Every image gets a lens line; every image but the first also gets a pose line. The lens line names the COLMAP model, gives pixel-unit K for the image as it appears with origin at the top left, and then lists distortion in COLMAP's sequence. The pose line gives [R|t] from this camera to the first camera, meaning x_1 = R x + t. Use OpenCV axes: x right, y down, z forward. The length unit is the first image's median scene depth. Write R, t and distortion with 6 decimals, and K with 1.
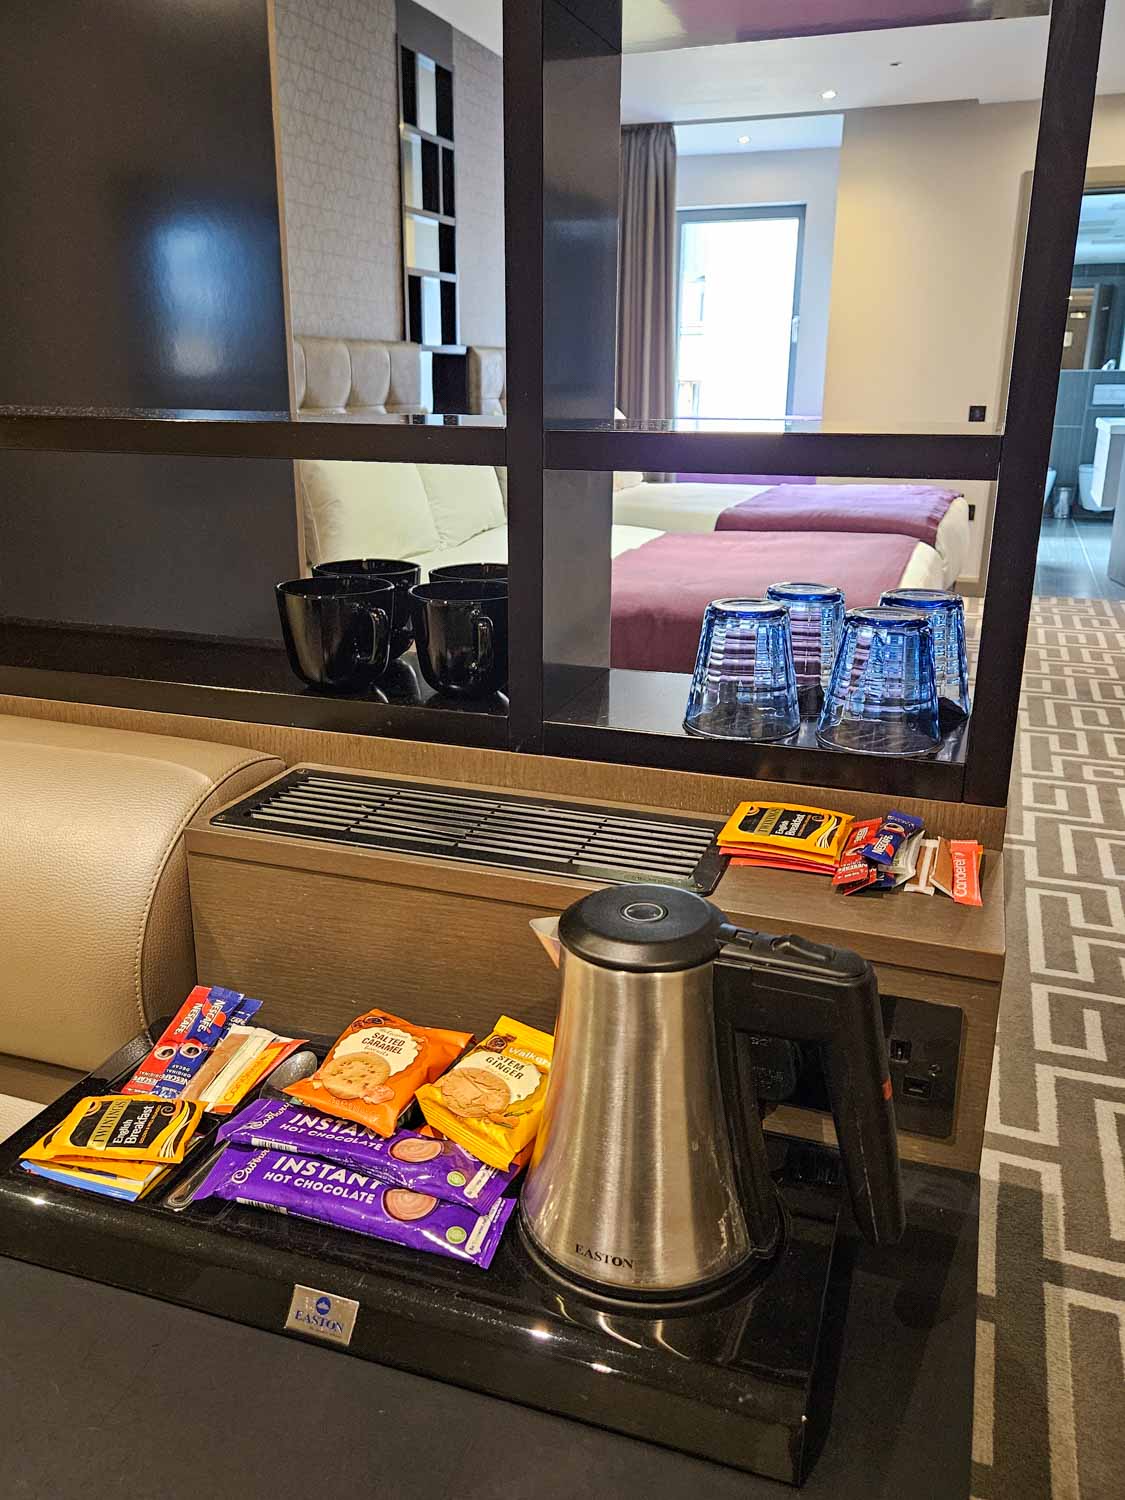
lens RADIAL K [[1188.0, 0, 566.3], [0, 1188.0, 732.8], [0, 0, 1]] dist [0.090363, -0.072817]
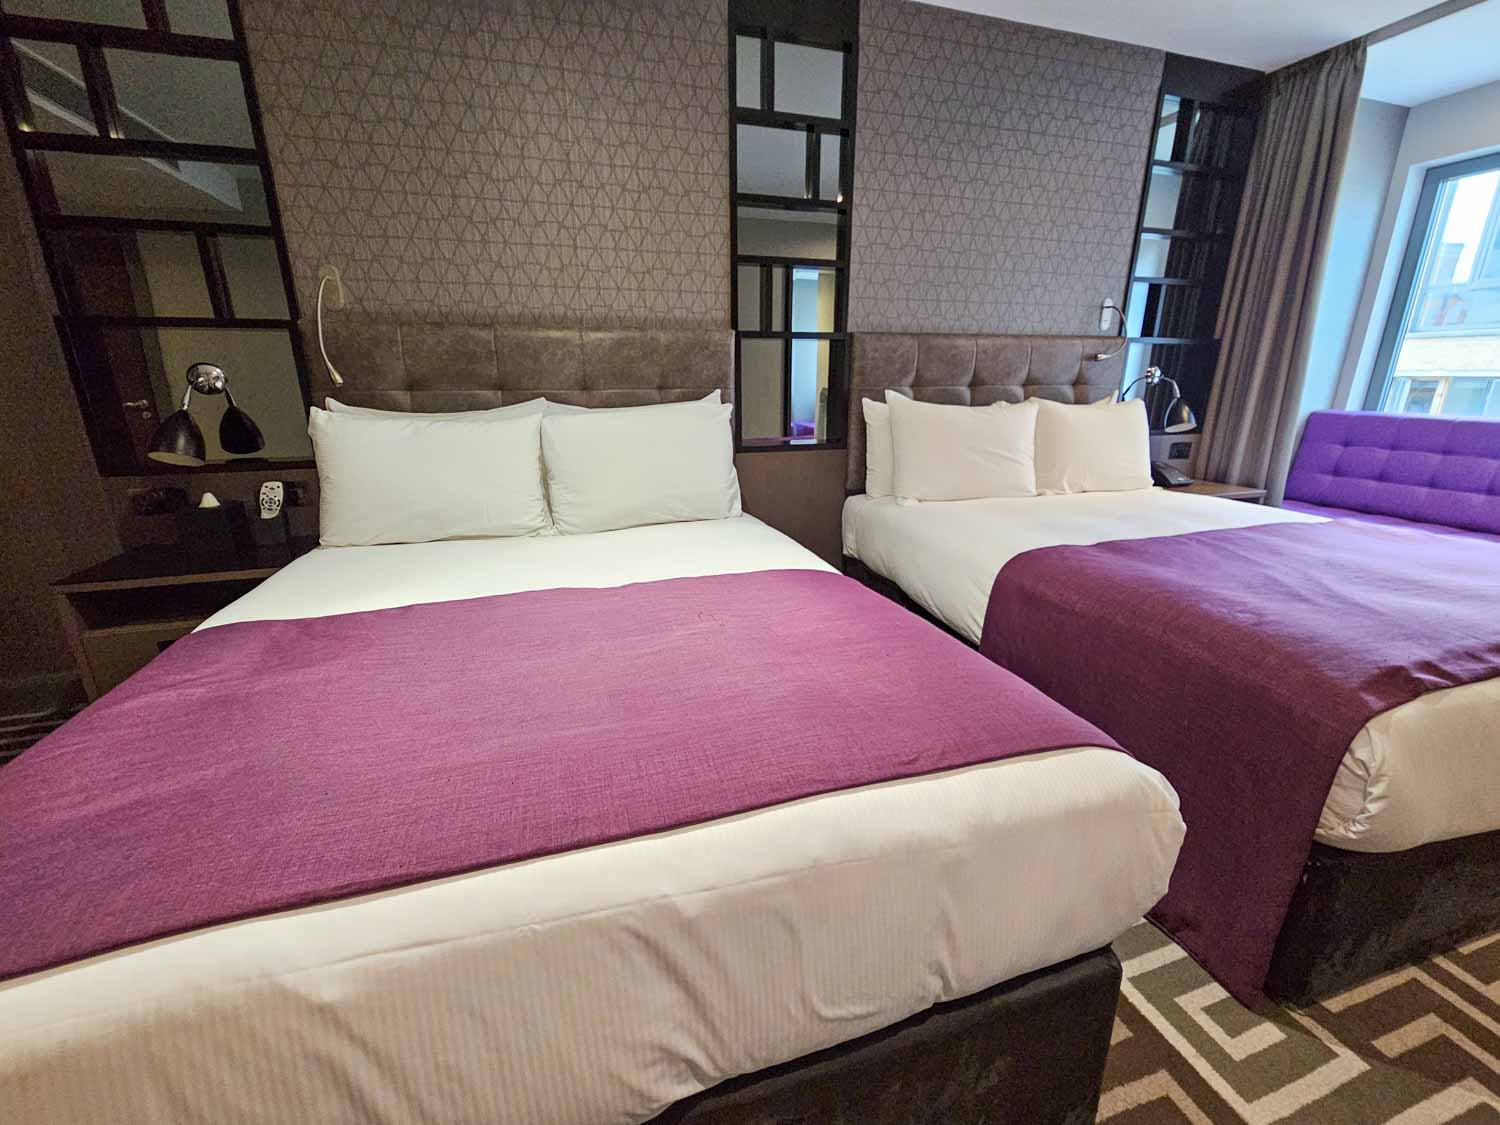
lens RADIAL K [[622.0, 0, 750.0], [0, 622.0, 562.5], [0, 0, 1]] dist [-0.002936, -0.000220]
pose [[0.602801, 0.221586, -0.766506, 0.296871], [-0.225861, 0.968759, 0.102431, -0.171414], [0.765257, 0.111378, 0.634016, 0.627957]]
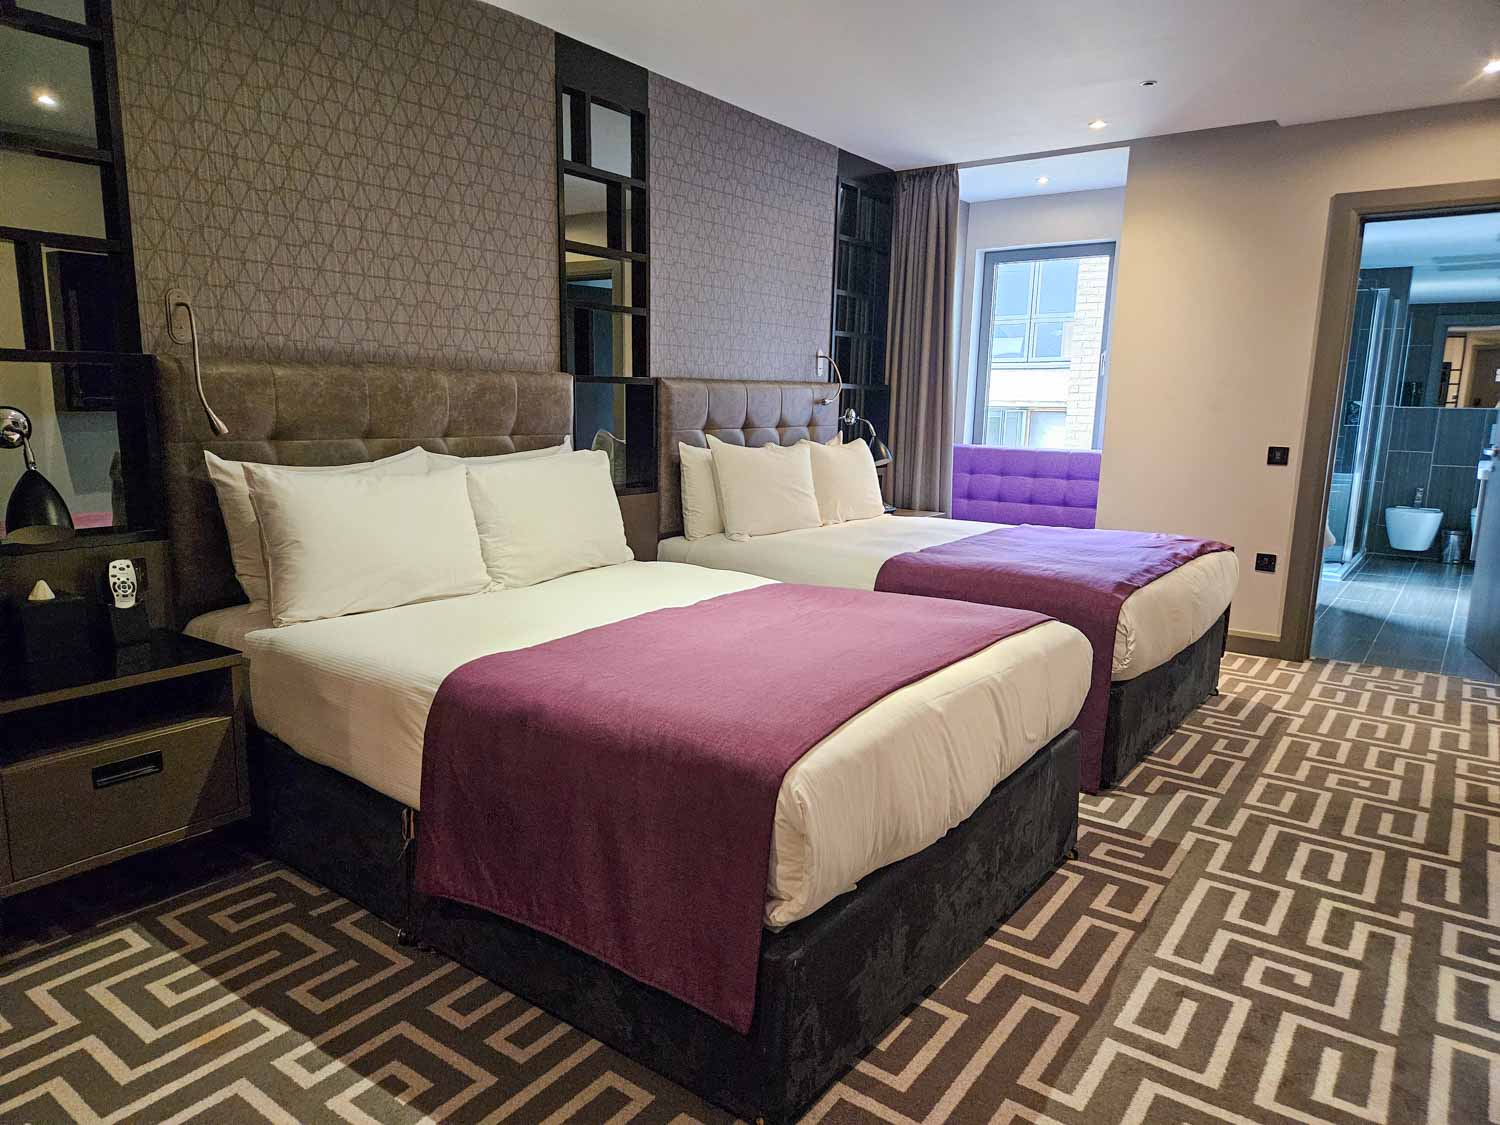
lens RADIAL K [[994.3, 0, 746.9], [0, 994.3, 583.5], [0, 0, 1]] dist [0.064419, -0.055387]
pose [[0.959542, 0.060094, -0.275079, 0.223677], [-0.090475, 0.990954, -0.099114, -0.078822], [0.266635, 0.119992, 0.956299, 0.251547]]
